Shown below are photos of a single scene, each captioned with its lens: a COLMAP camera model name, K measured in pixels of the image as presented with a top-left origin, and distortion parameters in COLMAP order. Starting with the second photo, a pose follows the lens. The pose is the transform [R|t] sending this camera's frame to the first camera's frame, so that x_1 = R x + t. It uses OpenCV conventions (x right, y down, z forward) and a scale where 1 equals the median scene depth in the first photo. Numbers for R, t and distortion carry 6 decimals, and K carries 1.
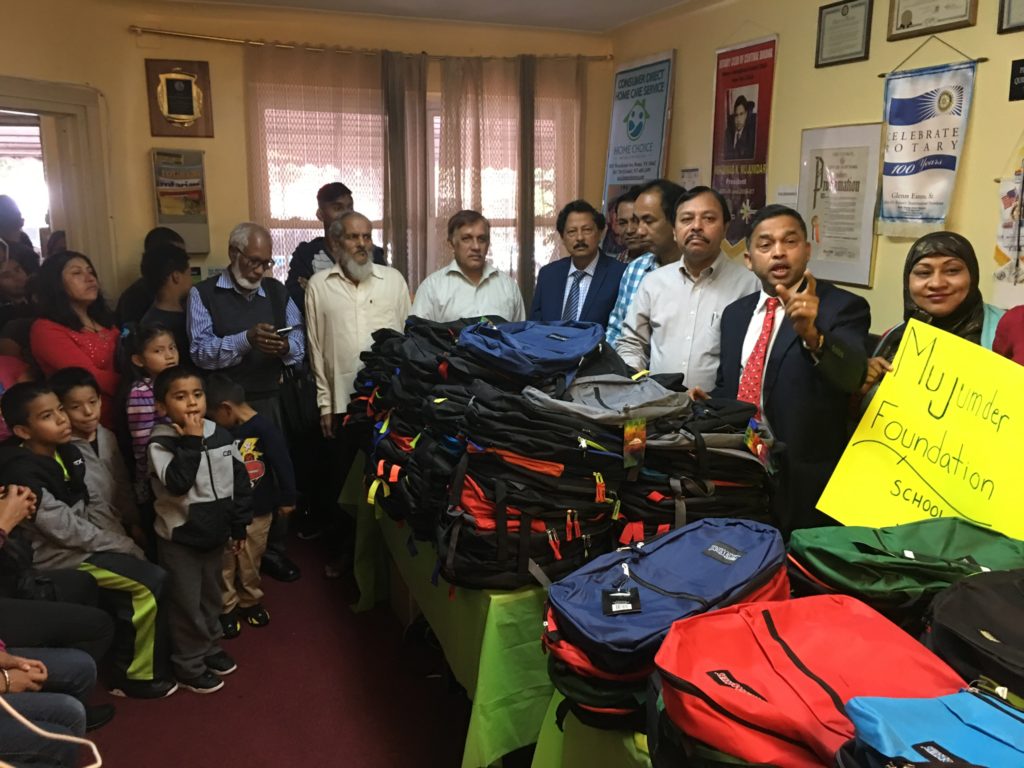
lens RADIAL K [[885.2, 0, 512.0], [0, 885.2, 384.0], [0, 0, 1]] dist [0.096718, -0.124285]
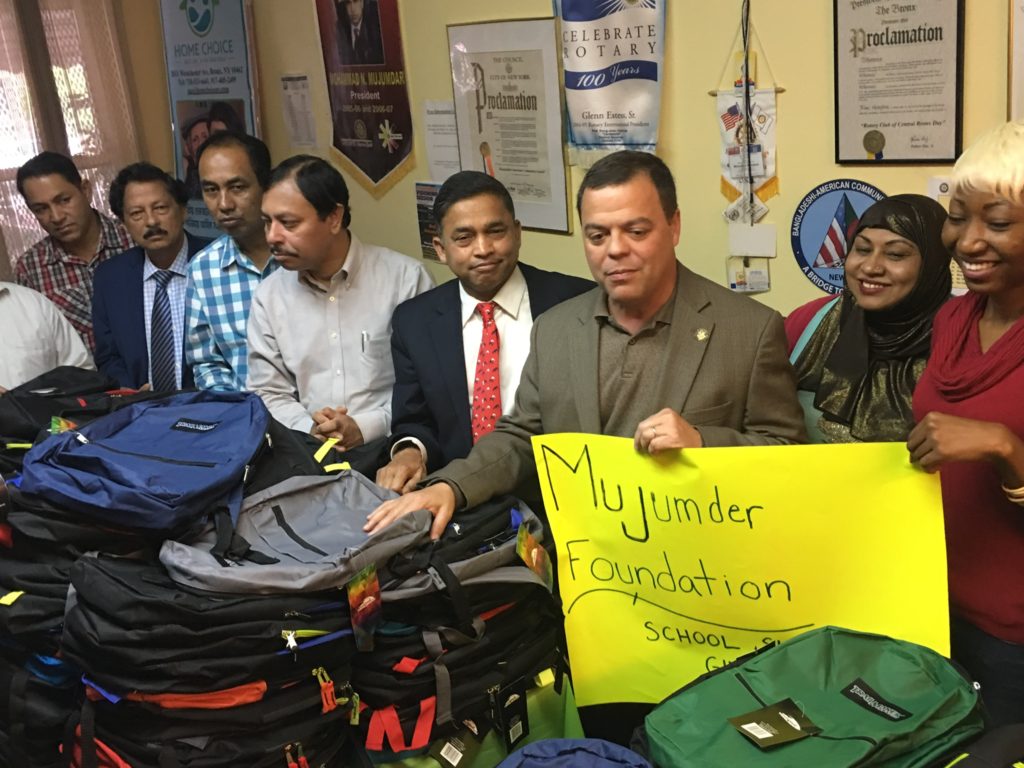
lens RADIAL K [[1102.5, 0, 512.0], [0, 1102.5, 384.0], [0, 0, 1]] dist [0.061132, 0.004402]
pose [[0.912522, -0.192643, 0.360820, -0.014079], [0.163391, 0.980386, 0.110212, -0.101587], [-0.374975, -0.041617, 0.926100, 0.147300]]
